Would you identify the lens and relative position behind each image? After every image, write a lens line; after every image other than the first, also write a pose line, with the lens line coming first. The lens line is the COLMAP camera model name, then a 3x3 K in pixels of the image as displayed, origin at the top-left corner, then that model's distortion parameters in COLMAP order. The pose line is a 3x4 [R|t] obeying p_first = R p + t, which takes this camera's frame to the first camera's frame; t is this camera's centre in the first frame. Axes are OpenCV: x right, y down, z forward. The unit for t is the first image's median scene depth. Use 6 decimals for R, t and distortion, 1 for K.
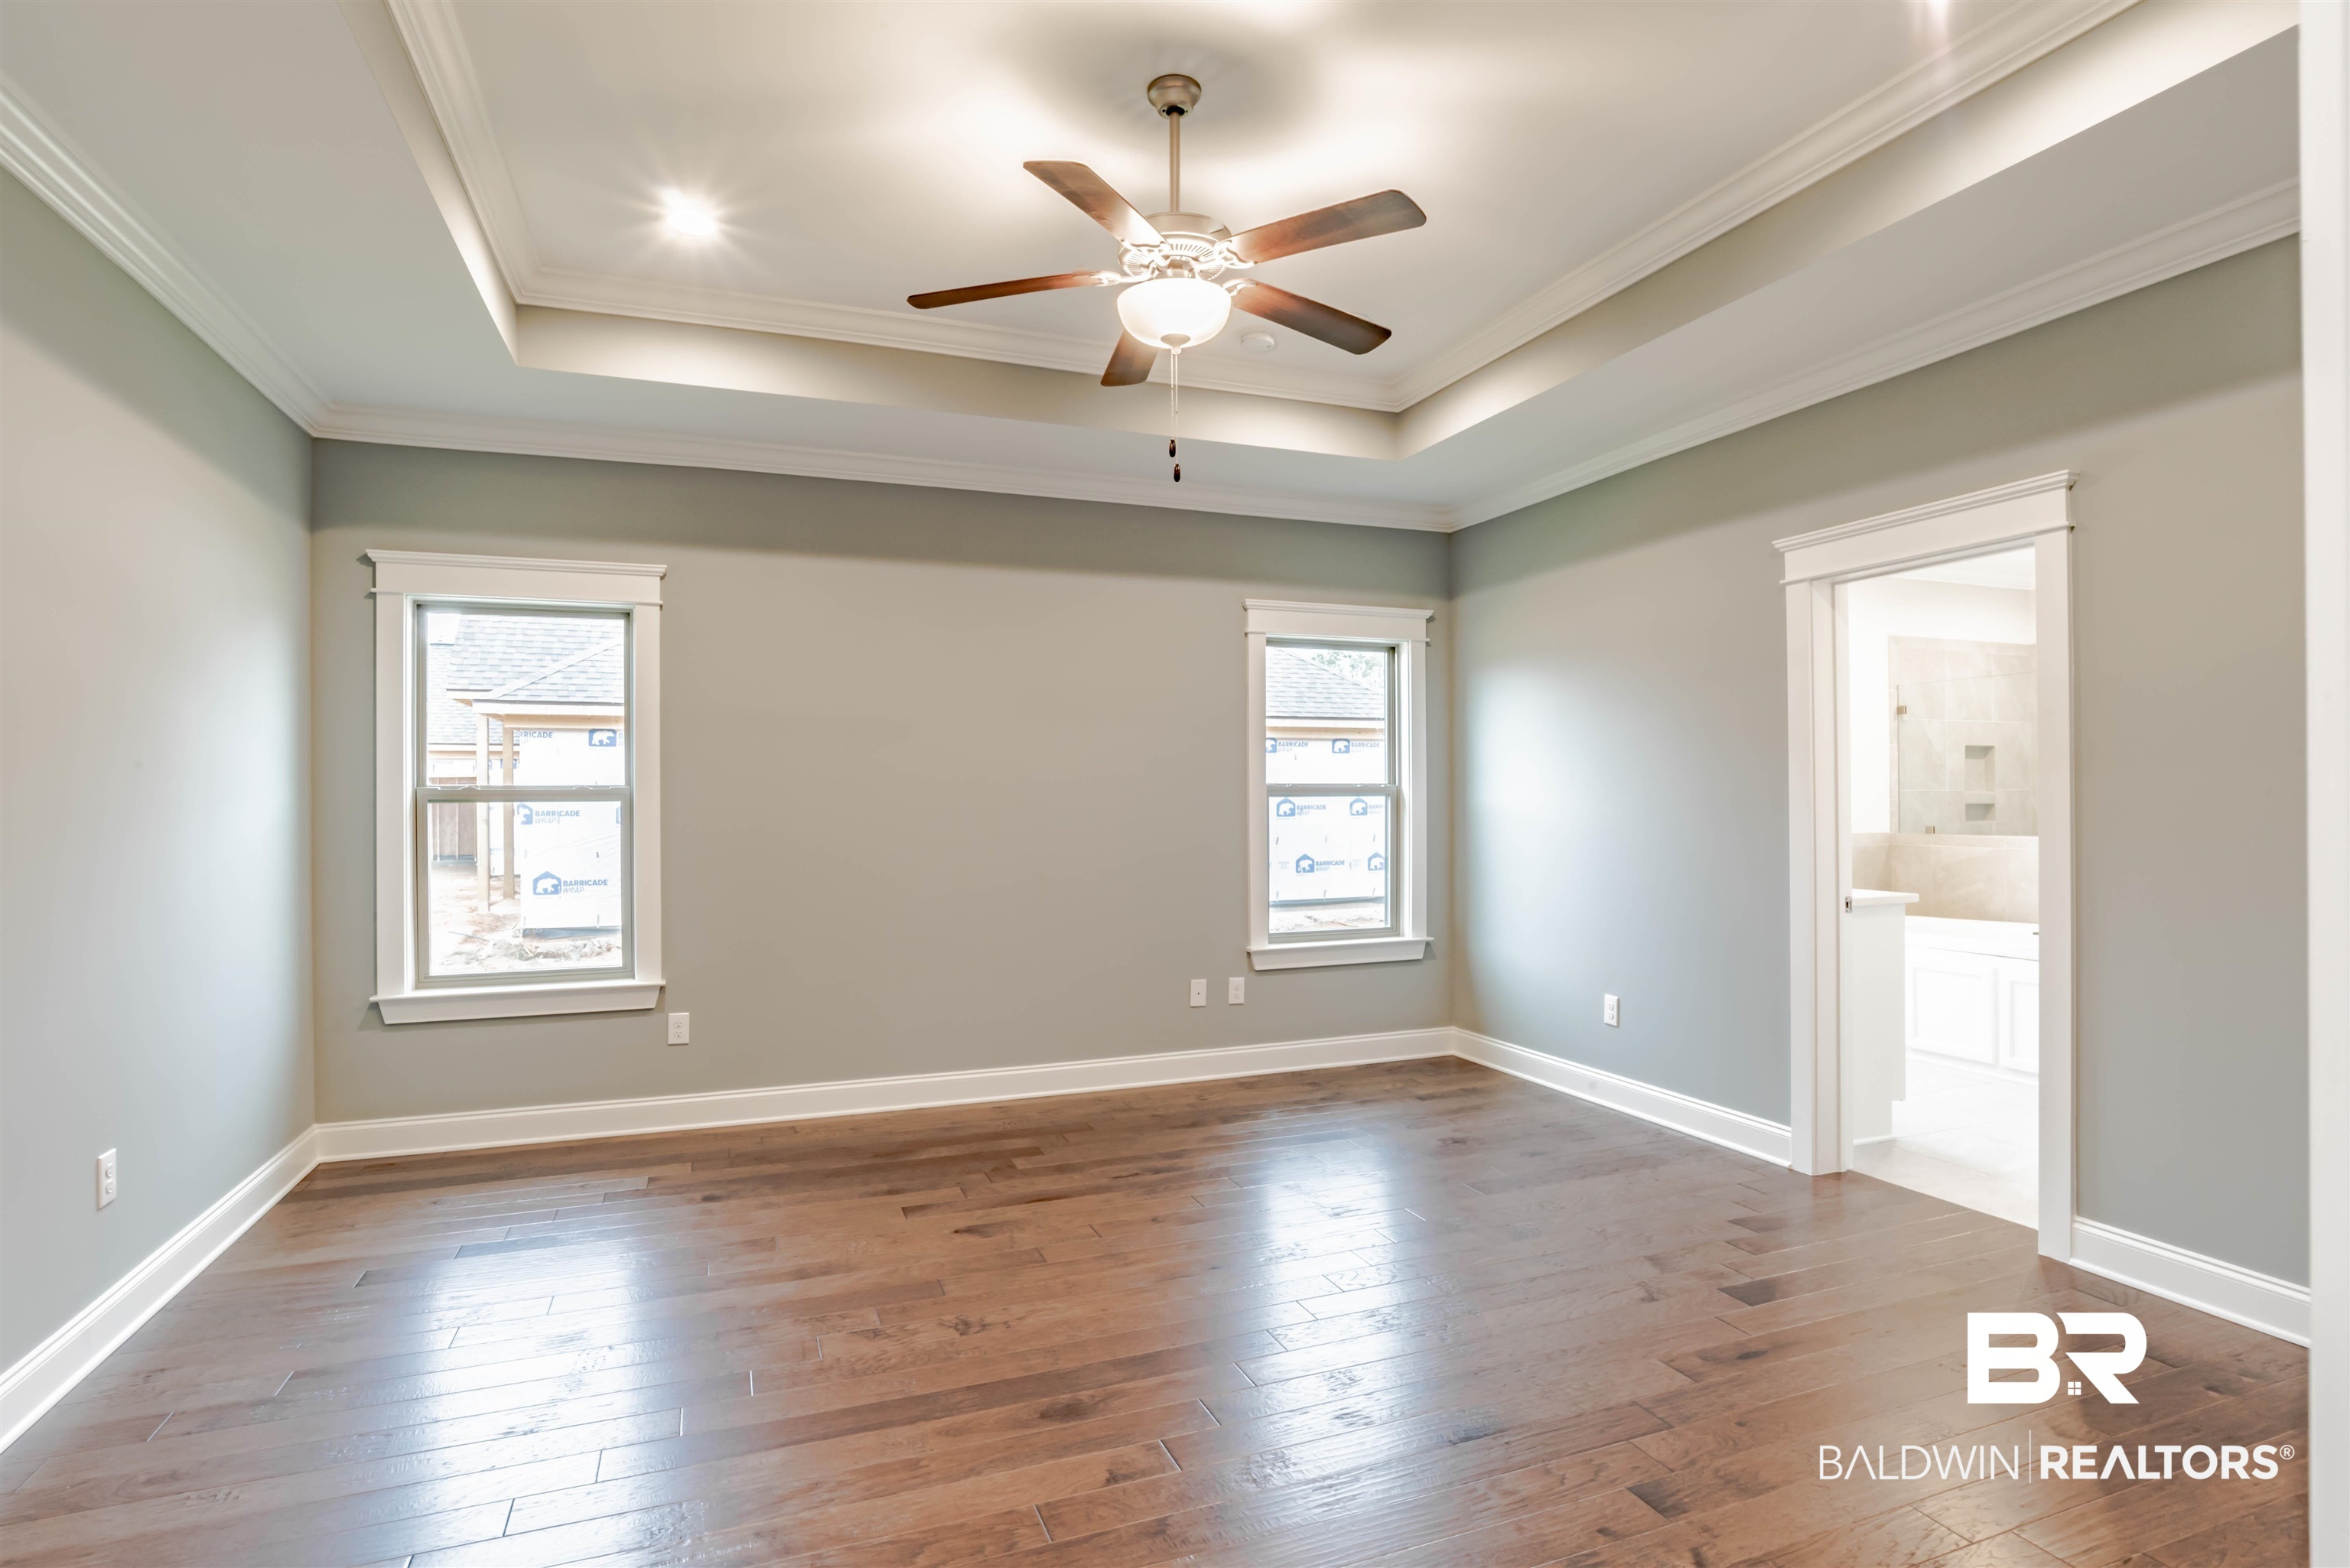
lens RADIAL K [[1189.4, 0, 1194.2], [0, 1189.4, 792.1], [0, 0, 1]] dist [-0.041261, 0.020372]
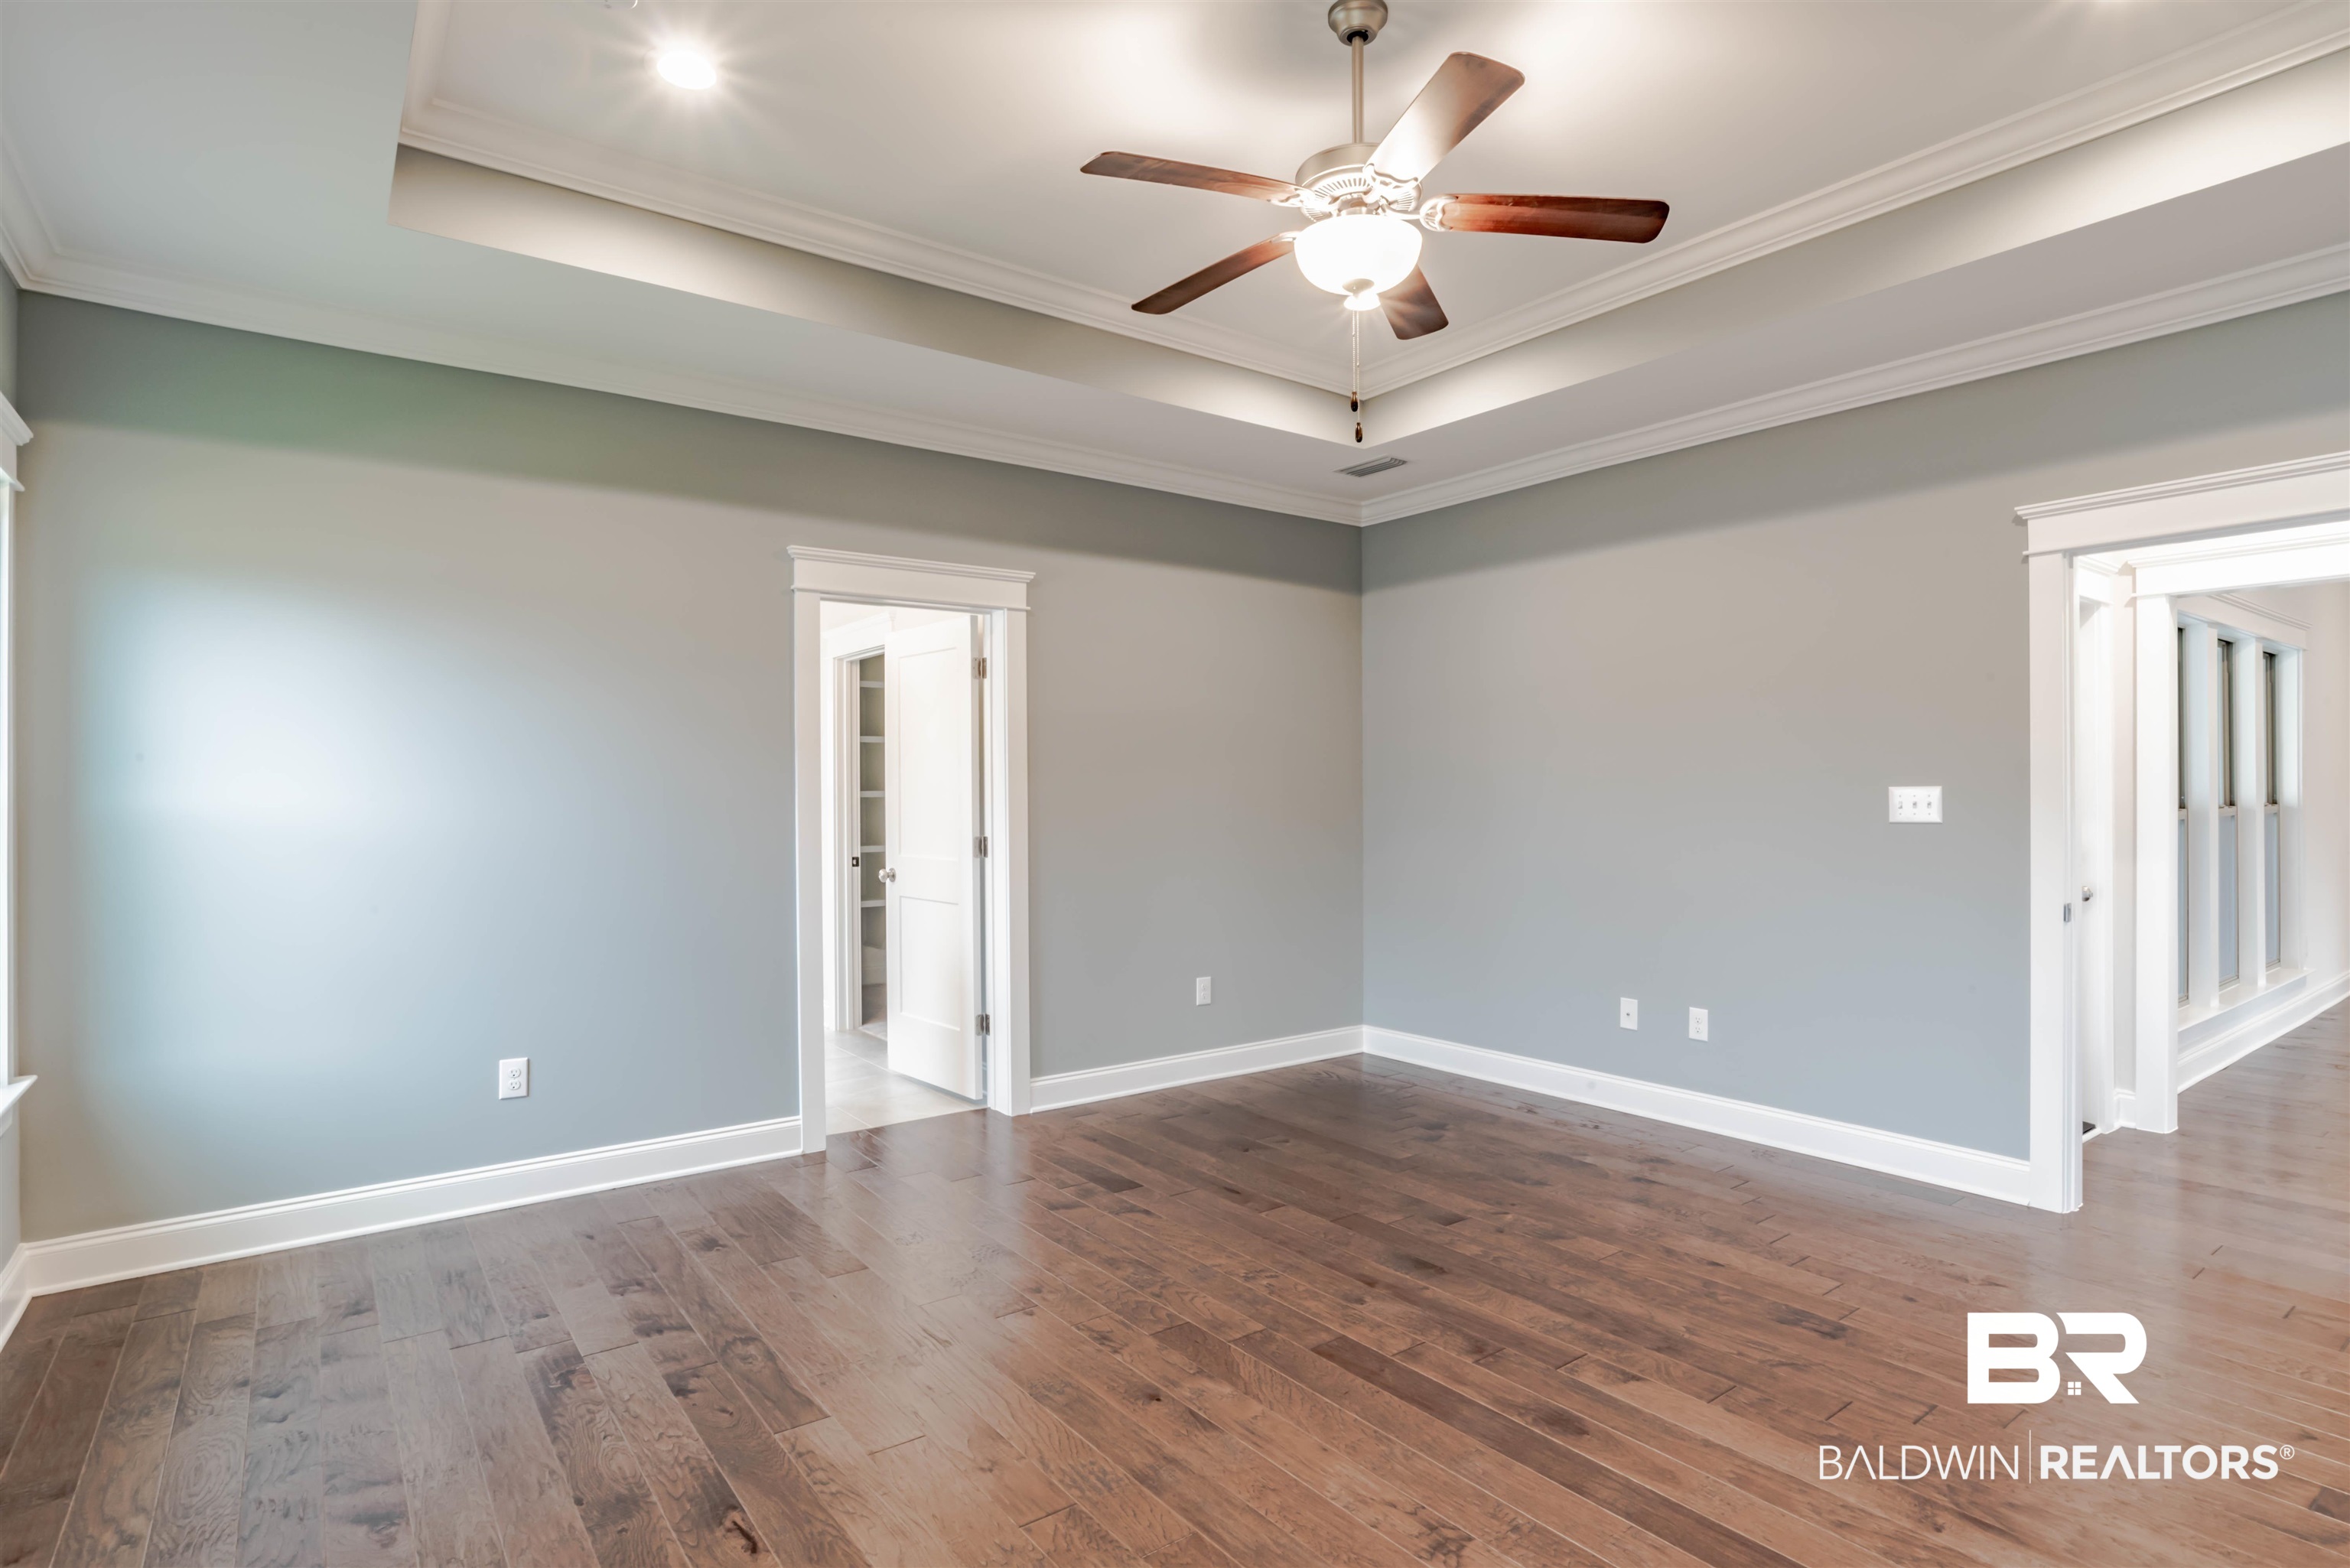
lens RADIAL K [[1189.4, 0, 1185.0], [0, 1189.4, 798.8], [0, 0, 1]] dist [-0.041261, 0.020372]
pose [[-0.260207, 0.003653, 0.965546, -0.780818], [-0.001880, 0.999989, -0.004290, 0.013102], [-0.965551, -0.002932, -0.260198, 1.256442]]
